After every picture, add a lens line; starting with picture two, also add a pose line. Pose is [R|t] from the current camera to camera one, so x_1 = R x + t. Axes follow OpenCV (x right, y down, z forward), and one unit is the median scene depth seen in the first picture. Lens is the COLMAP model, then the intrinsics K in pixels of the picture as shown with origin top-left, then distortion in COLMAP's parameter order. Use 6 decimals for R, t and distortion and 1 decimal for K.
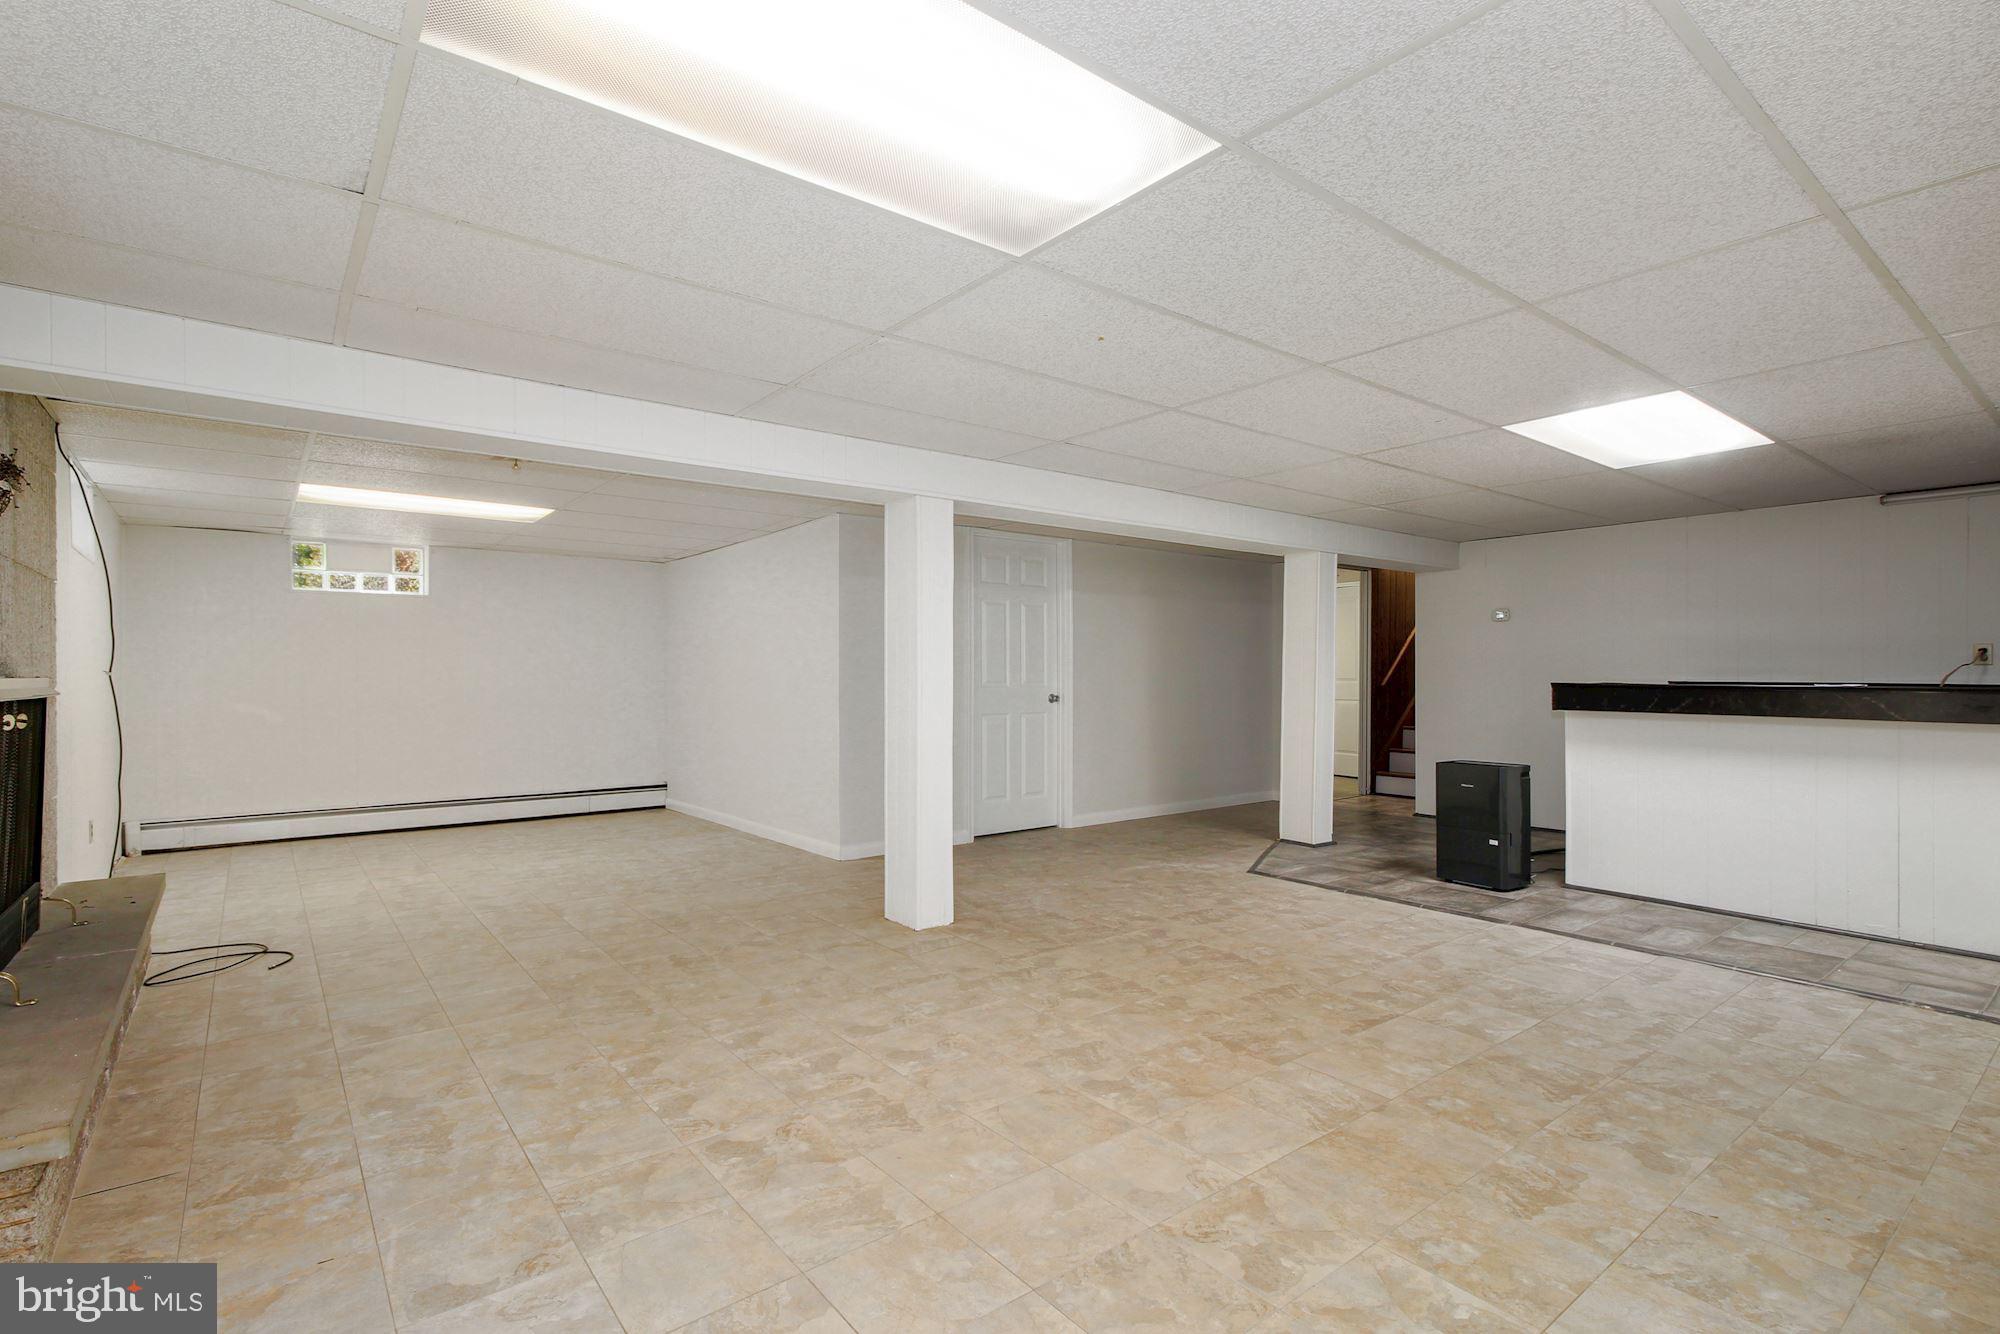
lens RADIAL K [[944.0, 0, 996.9], [0, 944.0, 668.8], [0, 0, 1]] dist [0.011954, 0.000703]
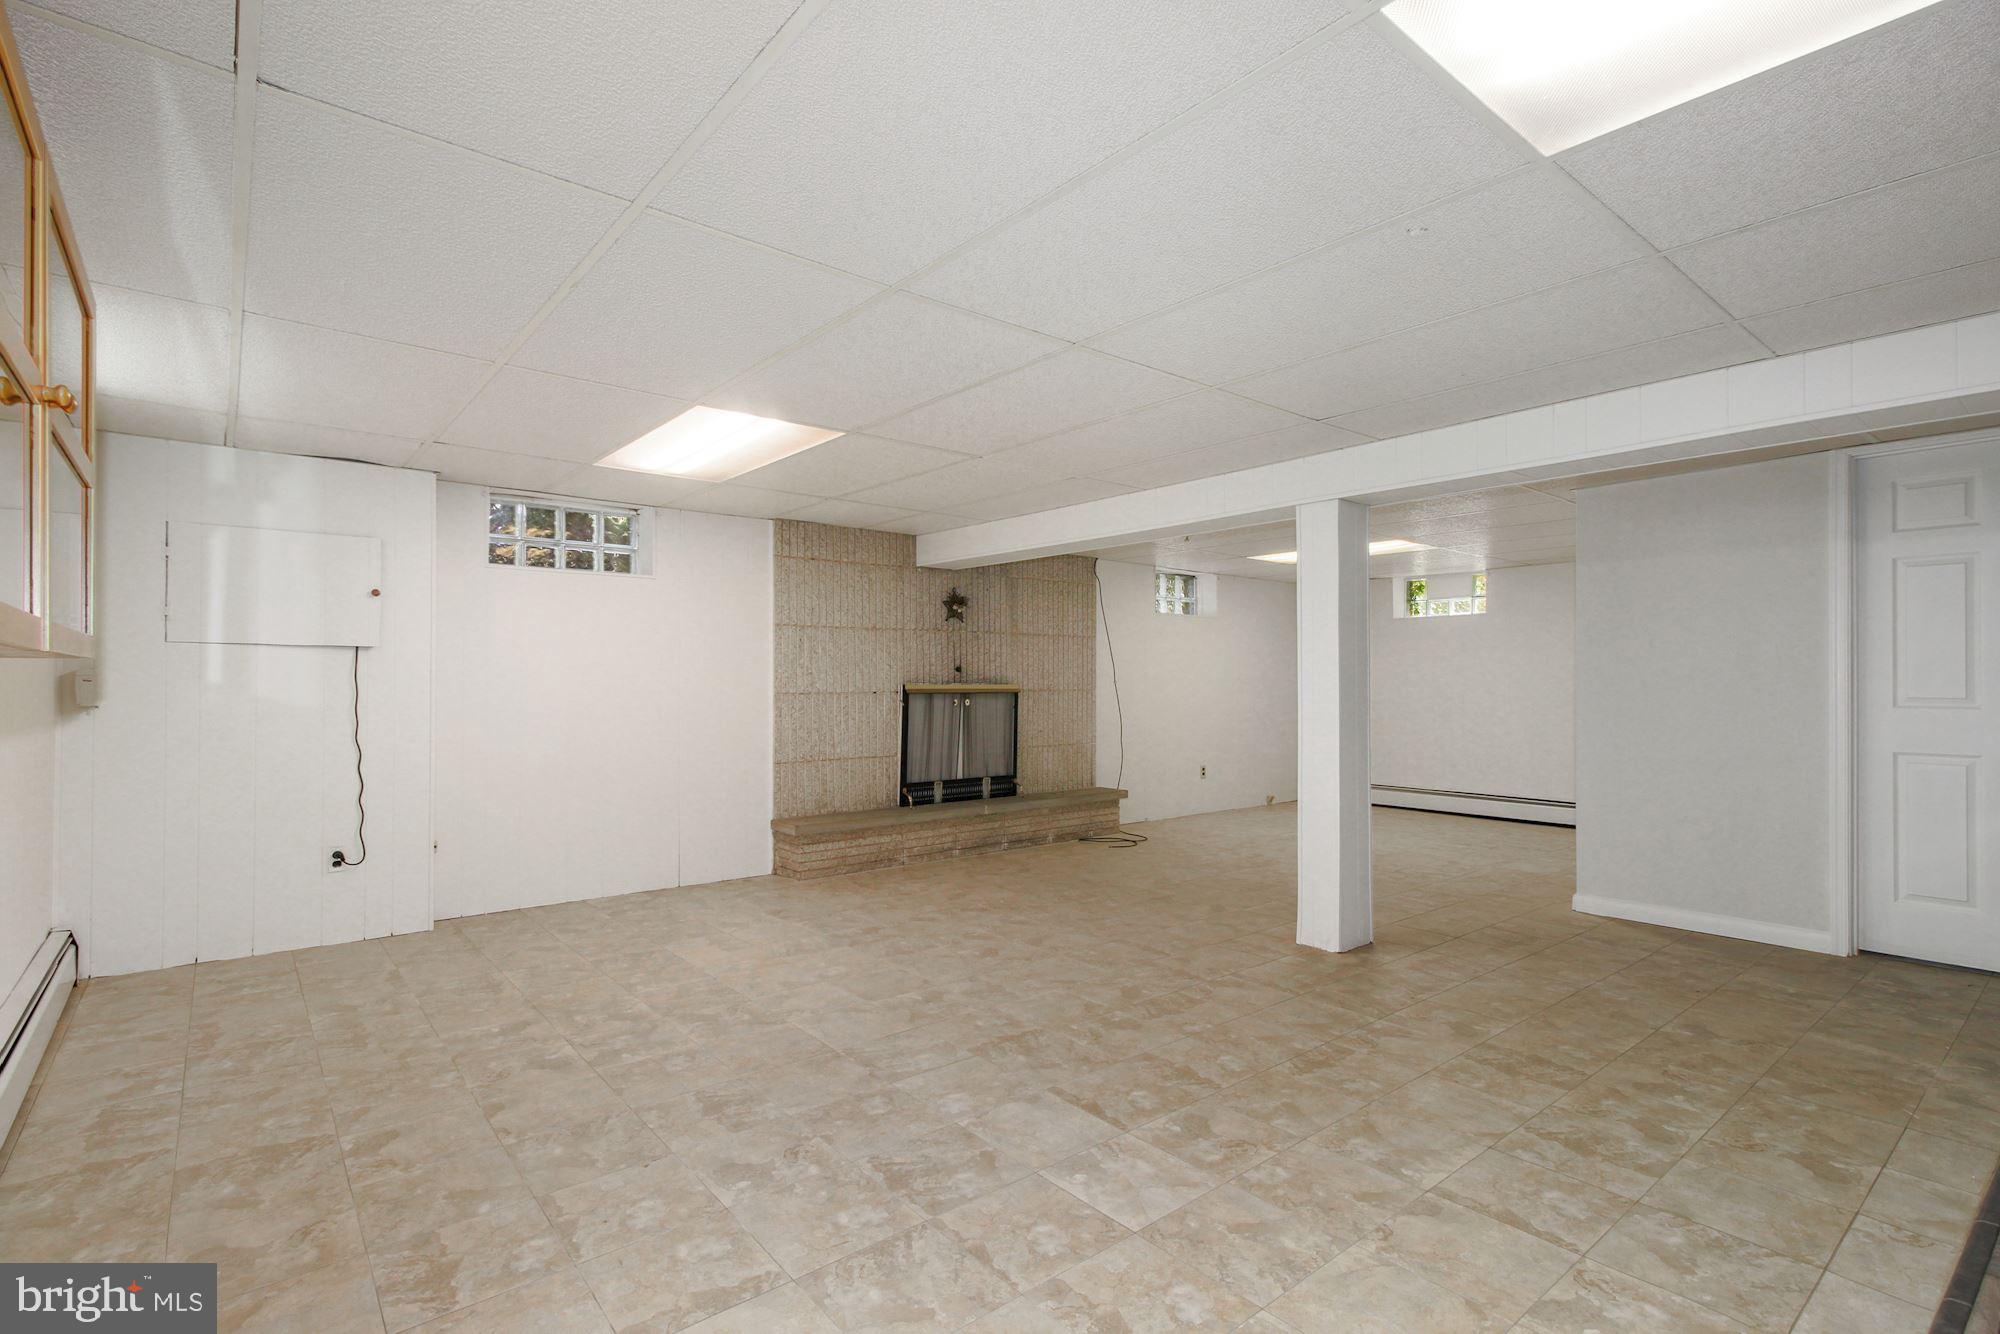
lens RADIAL K [[944.0, 0, 996.1], [0, 944.0, 677.7], [0, 0, 1]] dist [0.011954, 0.000703]
pose [[0.010926, -0.005936, -0.999923, 1.189605], [0.008273, 0.999949, -0.005846, 0.002097], [0.999906, -0.008209, 0.010975, 0.887279]]
